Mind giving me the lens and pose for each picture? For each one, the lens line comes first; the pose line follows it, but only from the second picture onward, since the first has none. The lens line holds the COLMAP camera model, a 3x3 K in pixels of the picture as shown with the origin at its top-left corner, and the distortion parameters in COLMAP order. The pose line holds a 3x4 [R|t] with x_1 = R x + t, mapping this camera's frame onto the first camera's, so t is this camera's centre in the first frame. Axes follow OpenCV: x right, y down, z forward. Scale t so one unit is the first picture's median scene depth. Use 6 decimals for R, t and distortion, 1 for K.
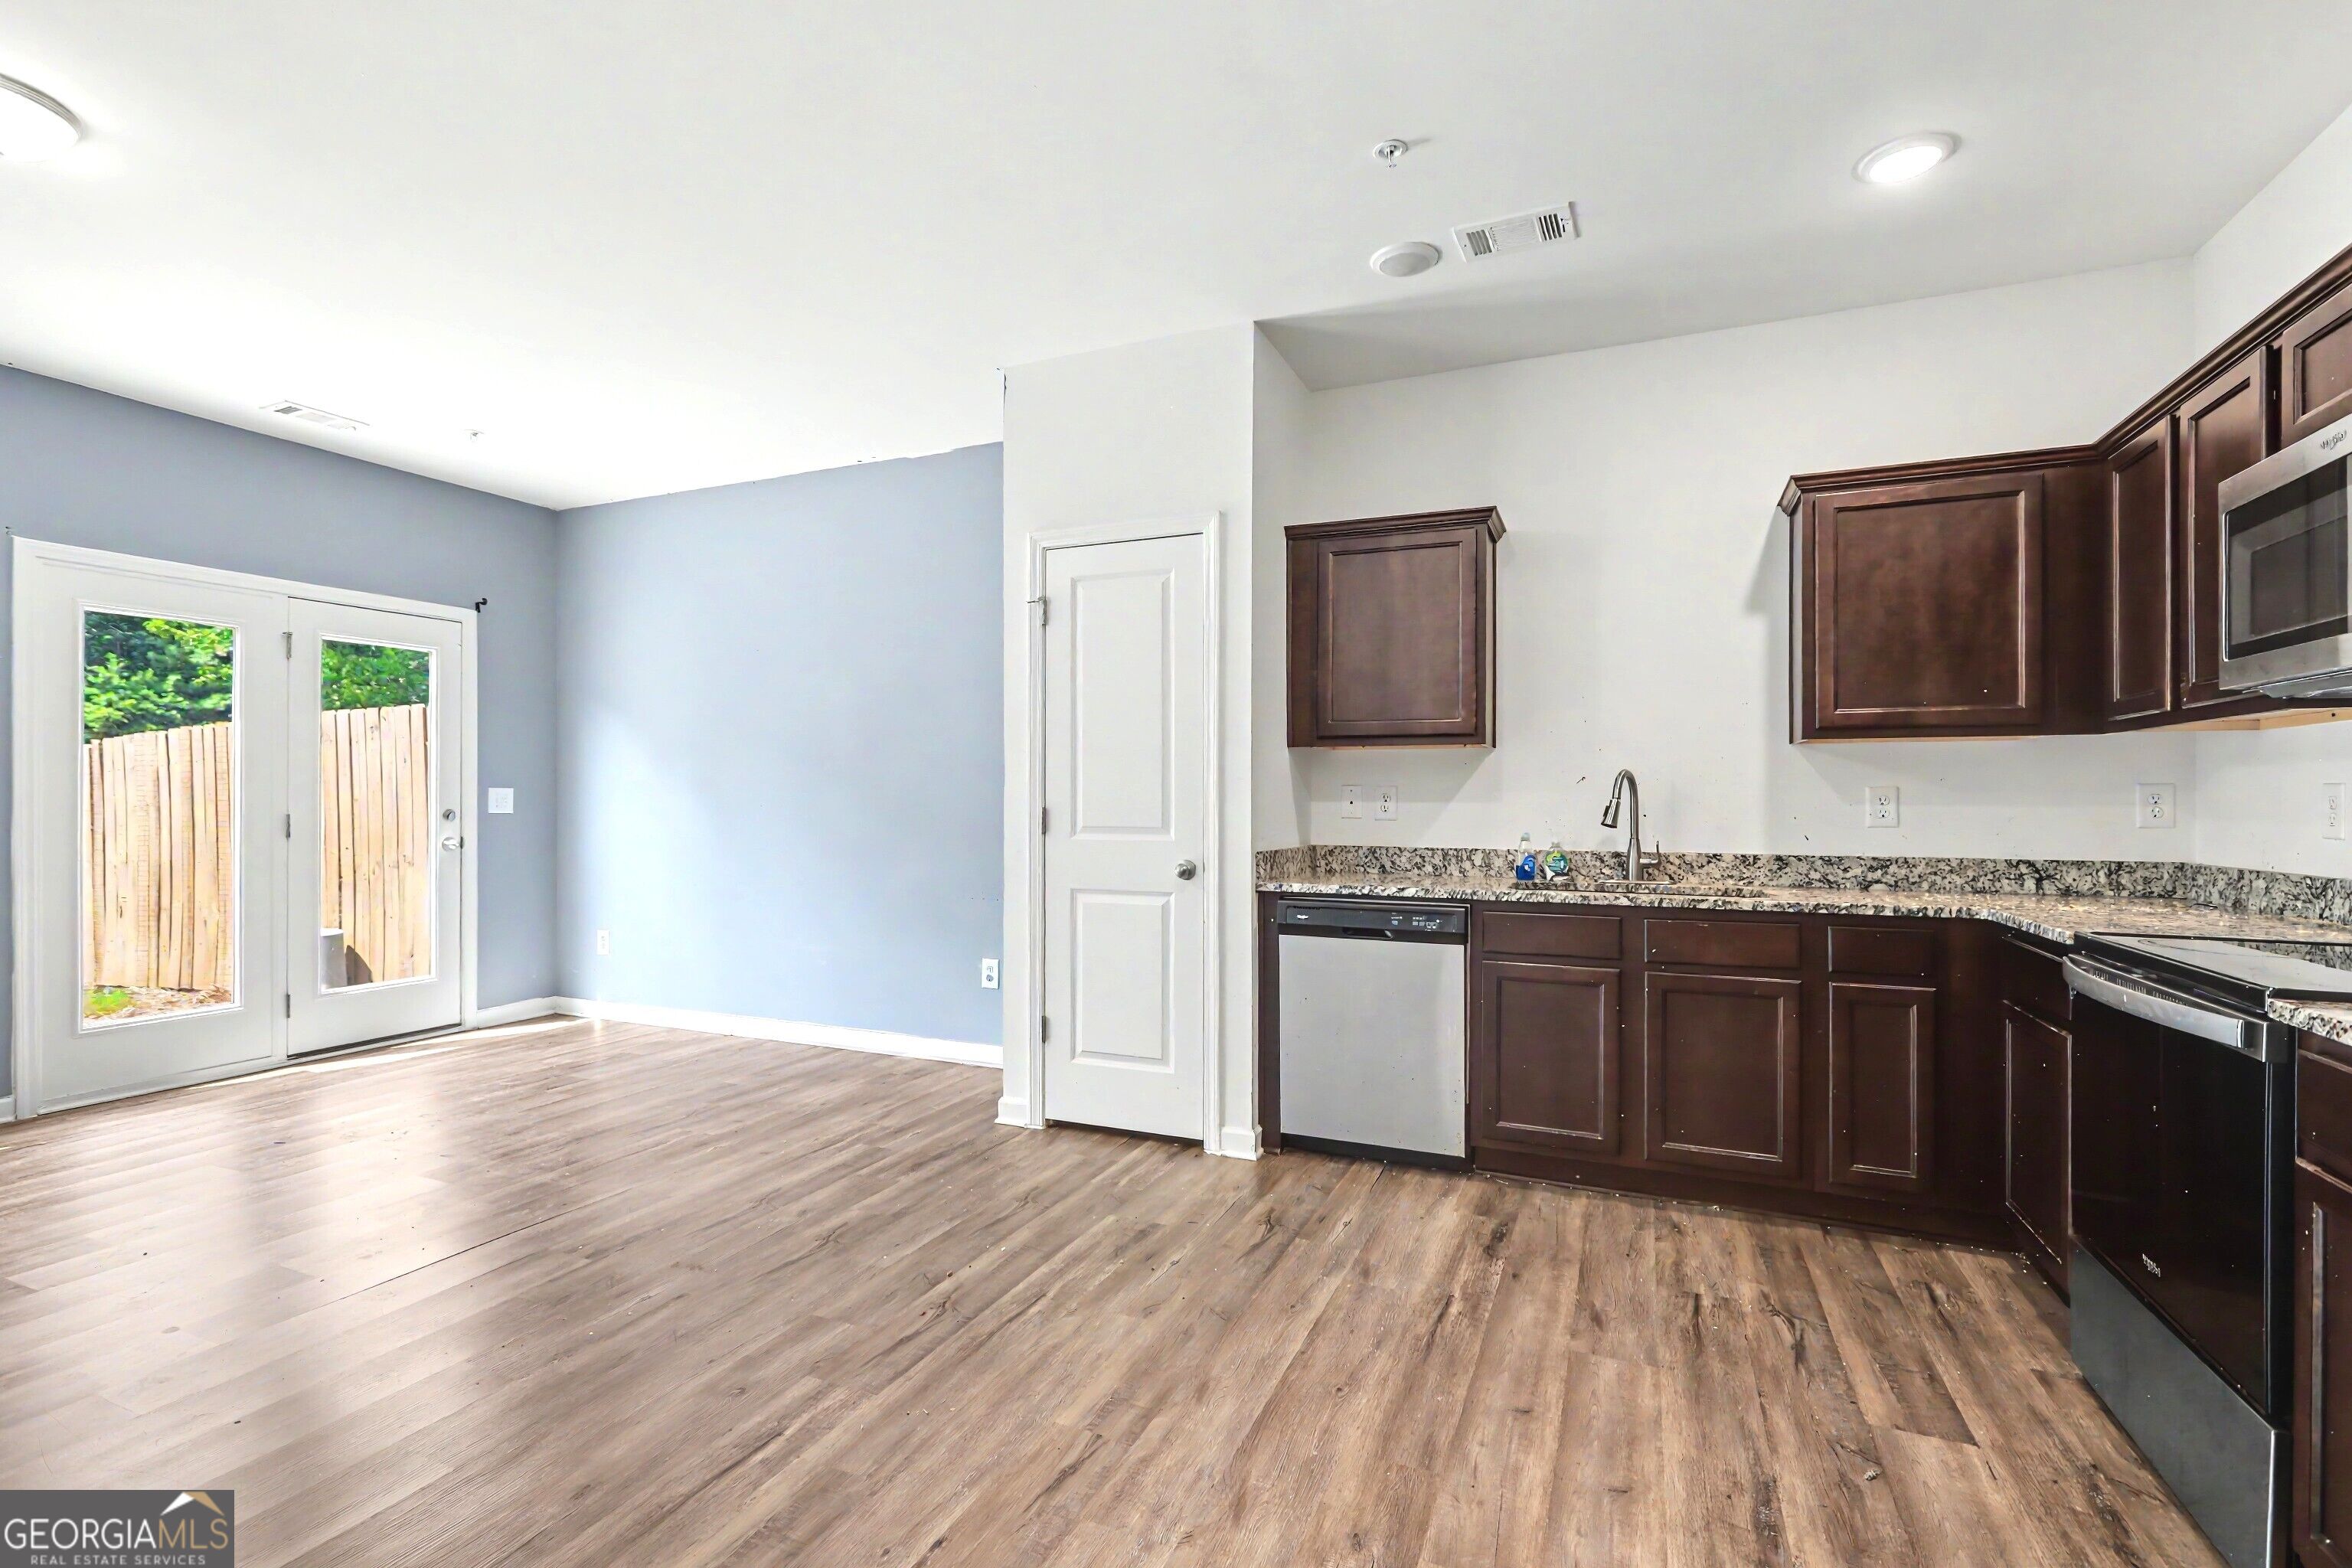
lens RADIAL K [[1070.3, 0, 1165.4], [0, 1070.3, 794.1], [0, 0, 1]] dist [-0.006515, 0.004322]
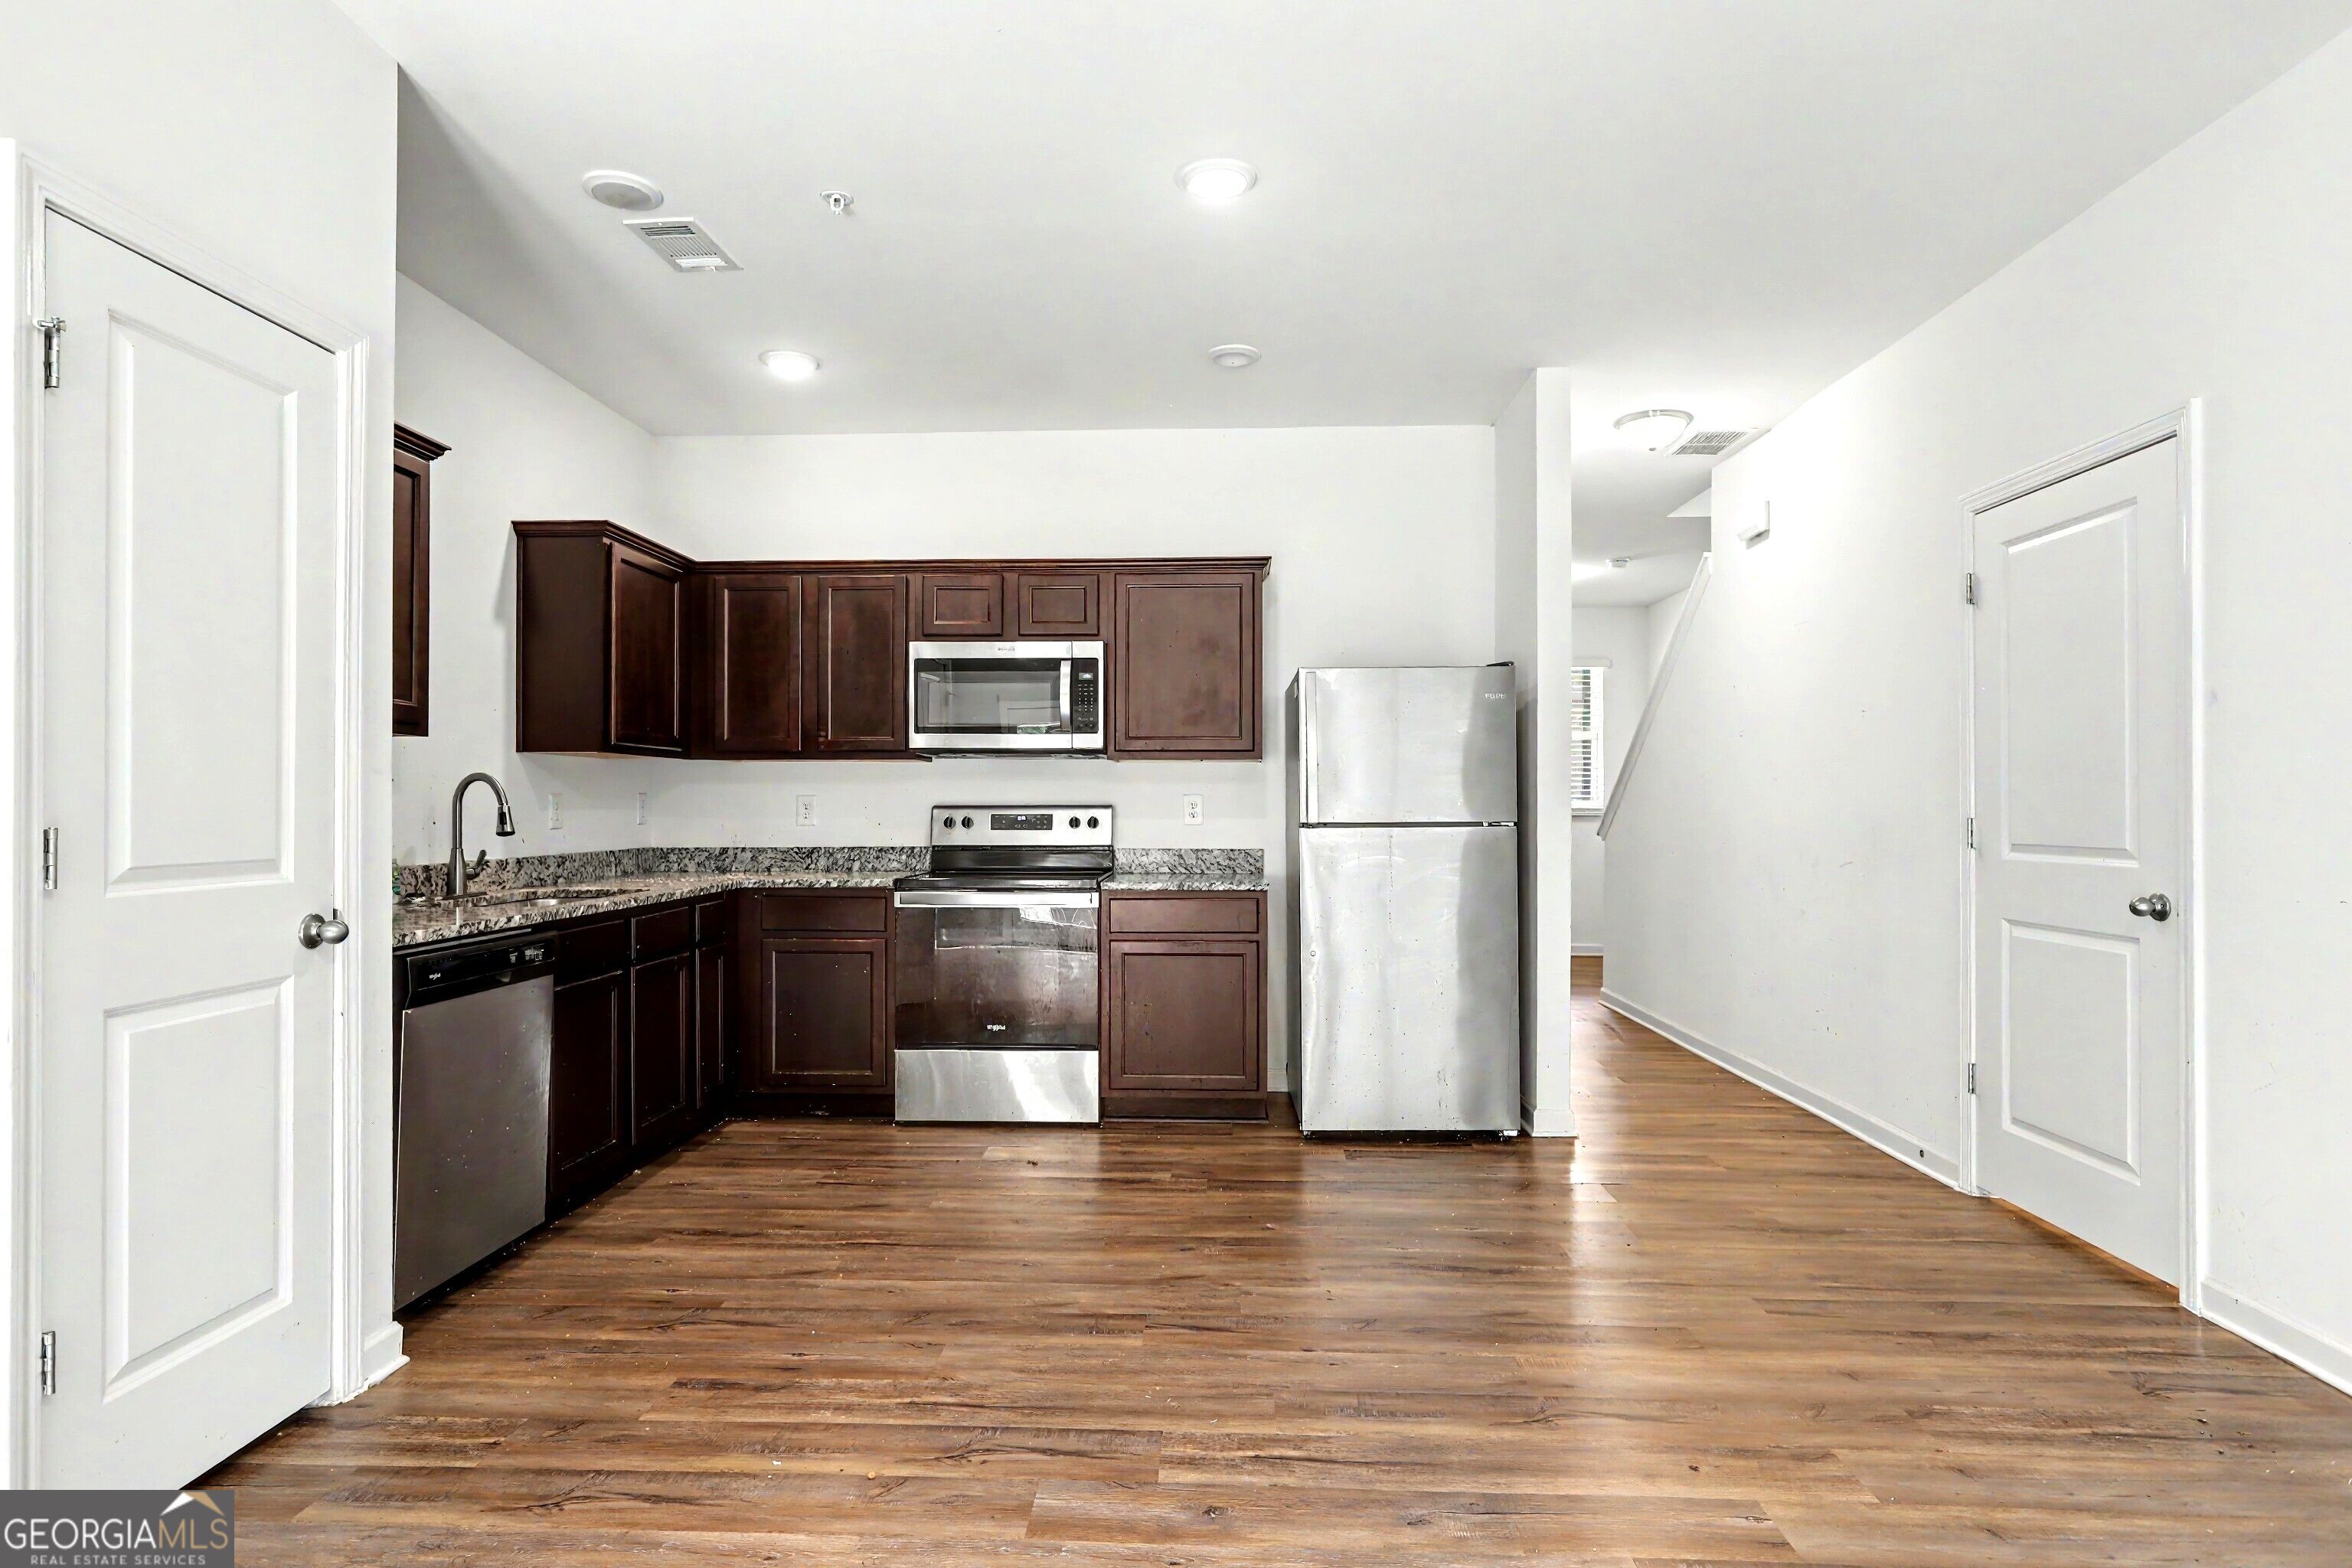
lens RADIAL K [[1242.6, 0, 1162.6], [0, 1242.6, 794.8], [0, 0, 1]] dist [-0.000057, 0.002099]
pose [[-0.358752, 0.005767, 0.933415, -0.833616], [-0.002780, 0.999970, -0.007246, 0.002128], [-0.933429, -0.005194, -0.358725, 0.892982]]
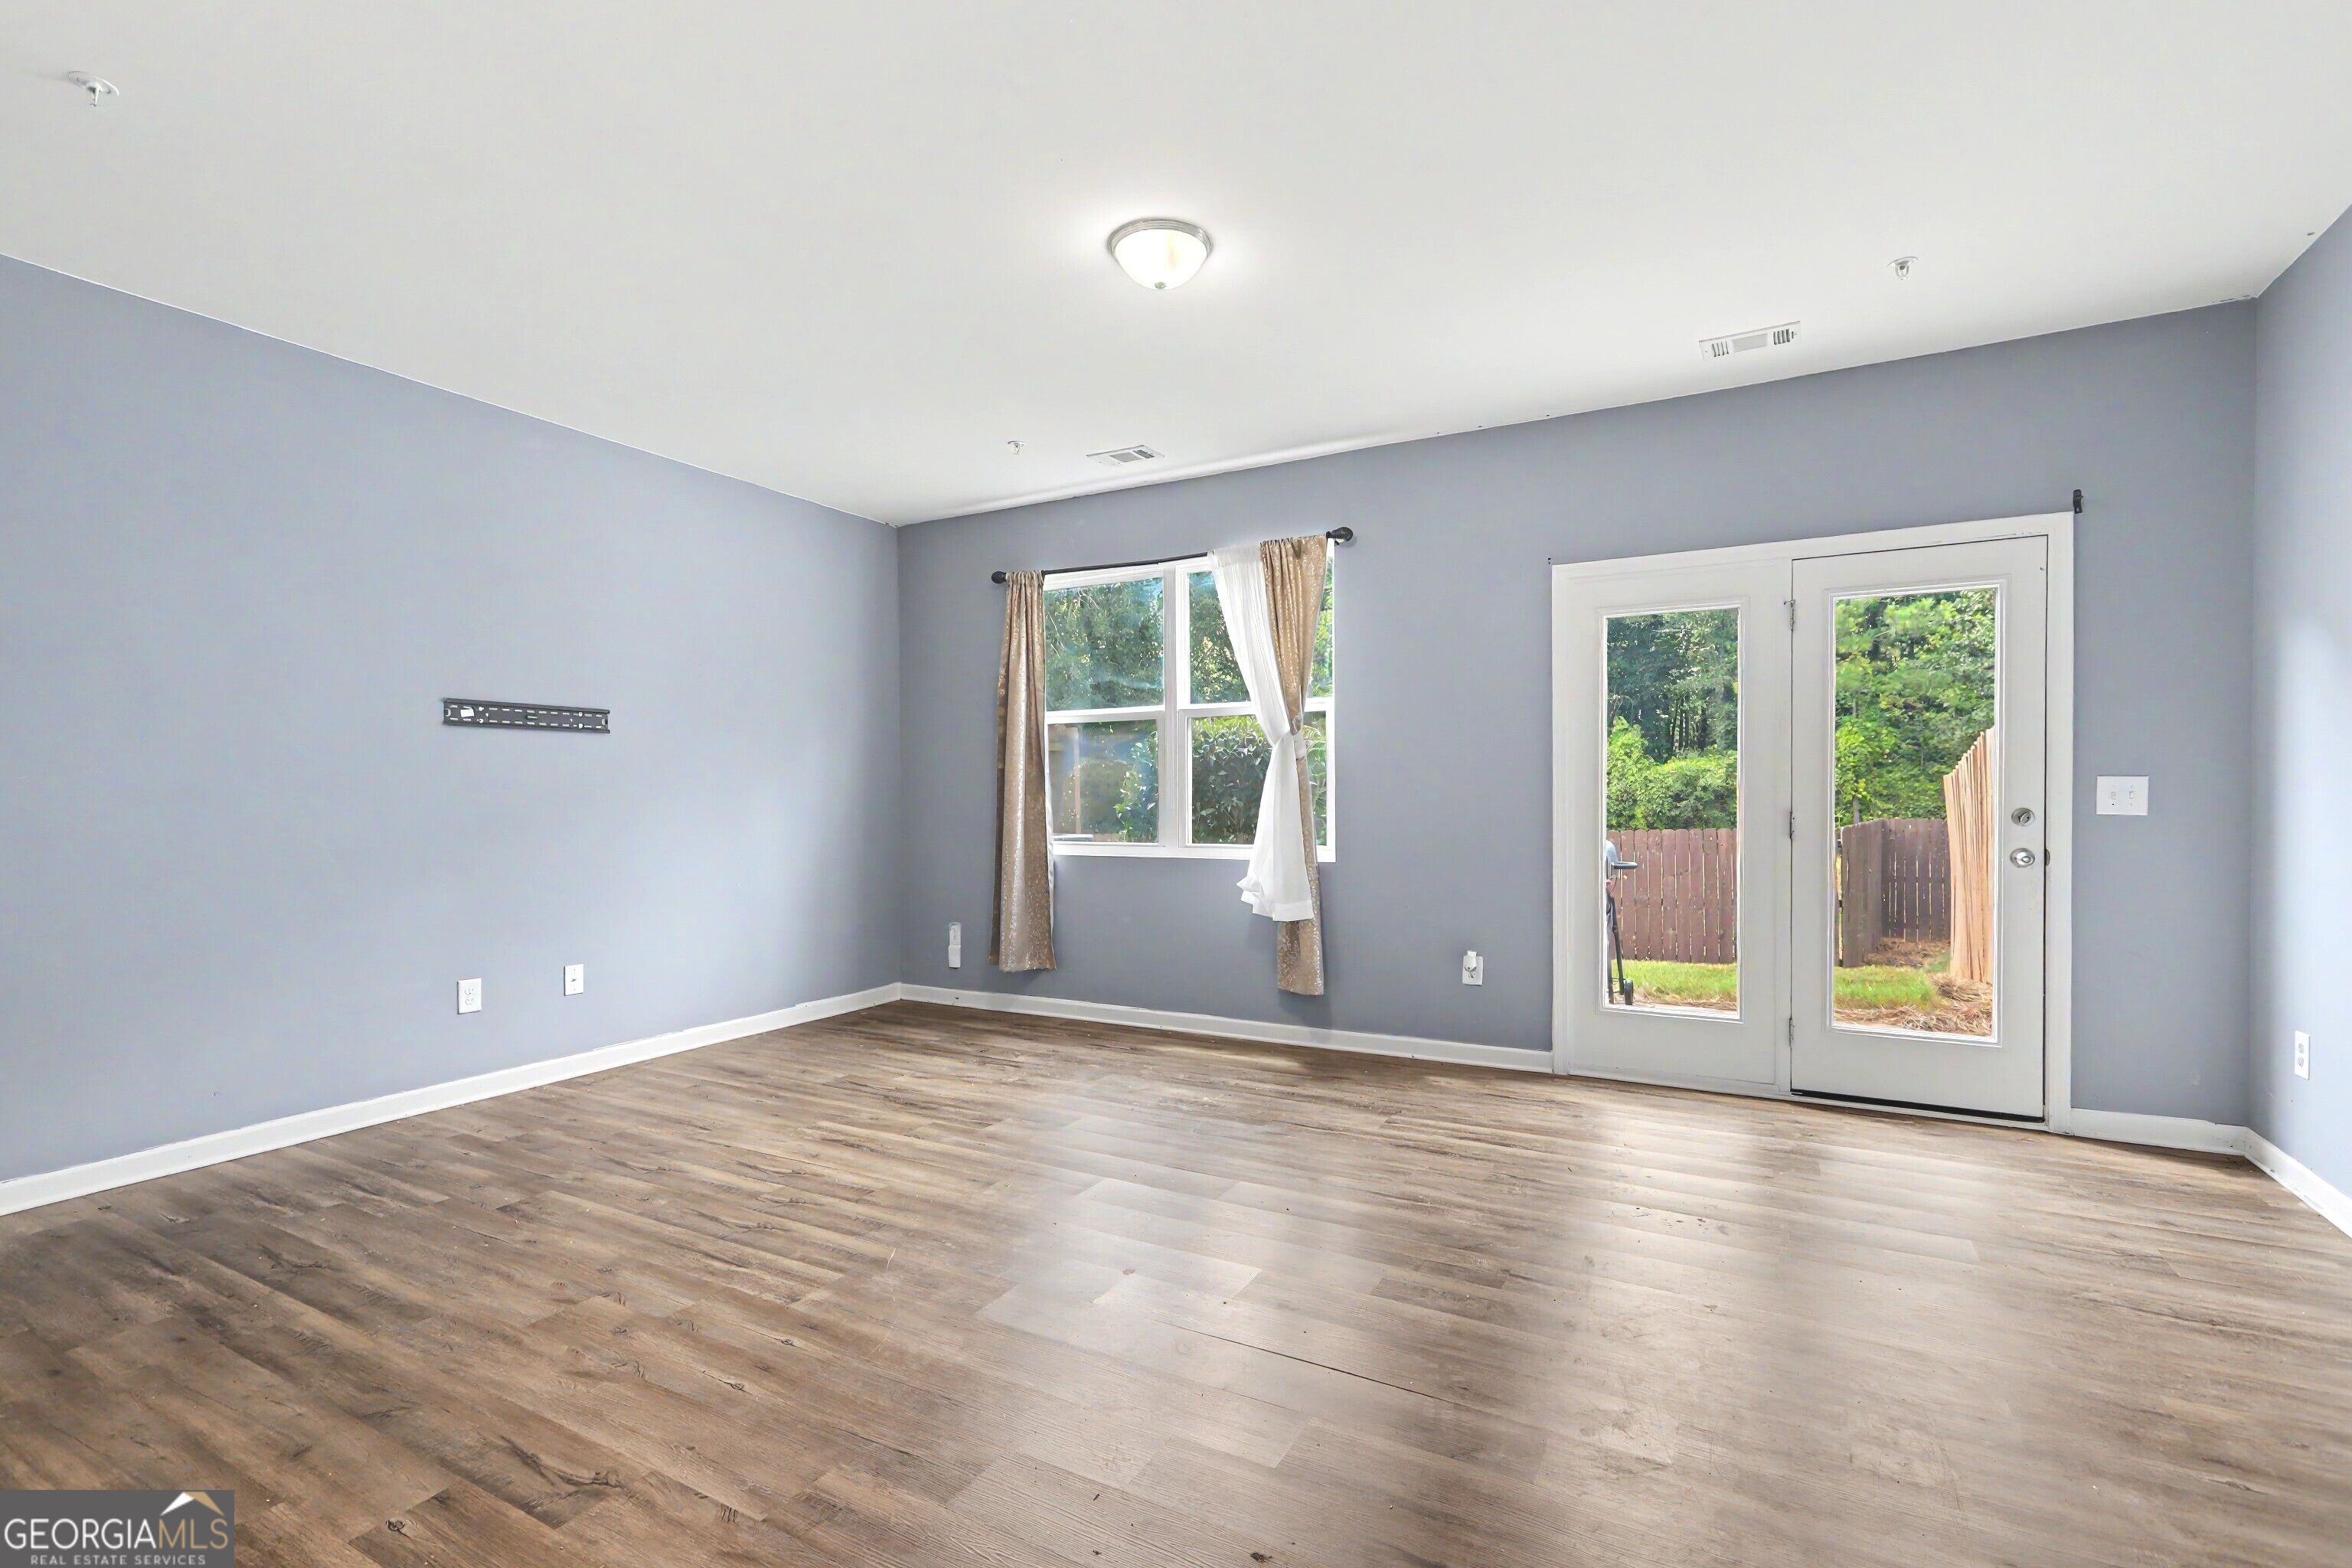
lens RADIAL K [[1070.3, 0, 1172.6], [0, 1070.3, 807.0], [0, 0, 1]] dist [-0.006515, 0.004322]
pose [[-0.090075, 0.015540, -0.995814, 0.122452], [0.006314, 0.999867, 0.015032, -0.001267], [0.995915, -0.004933, -0.090162, 0.823682]]
